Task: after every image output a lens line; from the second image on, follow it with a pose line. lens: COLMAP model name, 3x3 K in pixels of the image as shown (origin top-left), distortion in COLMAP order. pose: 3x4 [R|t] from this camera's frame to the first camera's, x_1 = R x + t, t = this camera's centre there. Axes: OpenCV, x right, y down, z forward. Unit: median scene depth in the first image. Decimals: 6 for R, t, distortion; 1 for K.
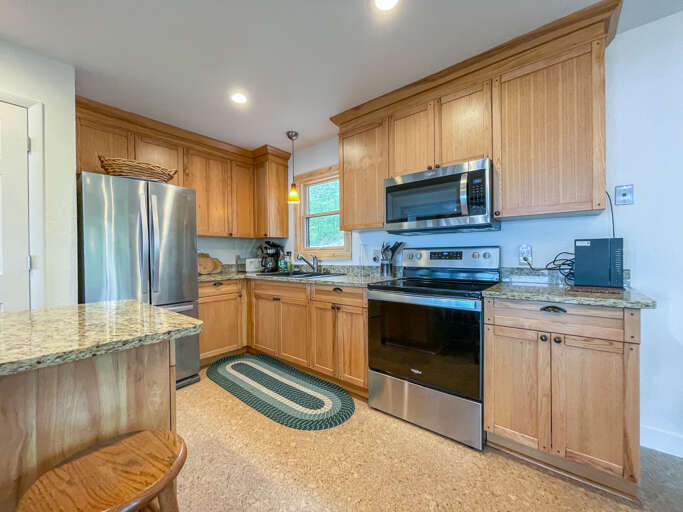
lens RADIAL K [[276.2, 0, 341.5], [0, 276.2, 256.0], [0, 0, 1]] dist [-0.004231, -0.000109]
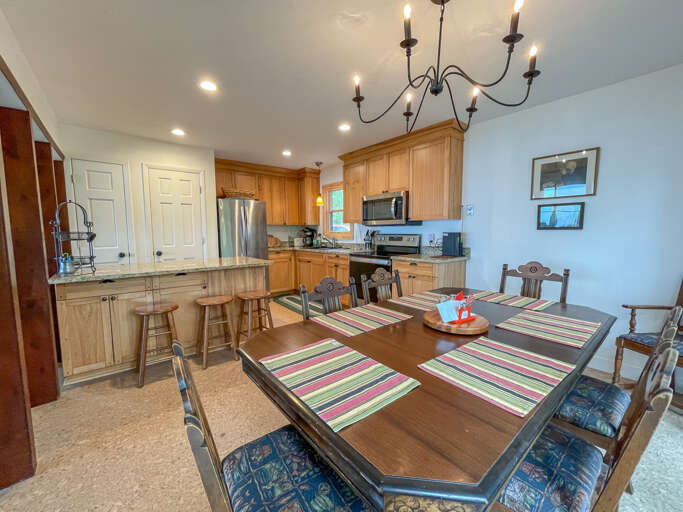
lens RADIAL K [[276.2, 0, 341.5], [0, 276.2, 256.0], [0, 0, 1]] dist [-0.004231, -0.000109]
pose [[0.980428, 0.020901, -0.195765, 0.308173], [-0.003268, 0.995939, 0.089968, -0.040062], [0.196851, -0.087567, 0.976515, -0.674551]]
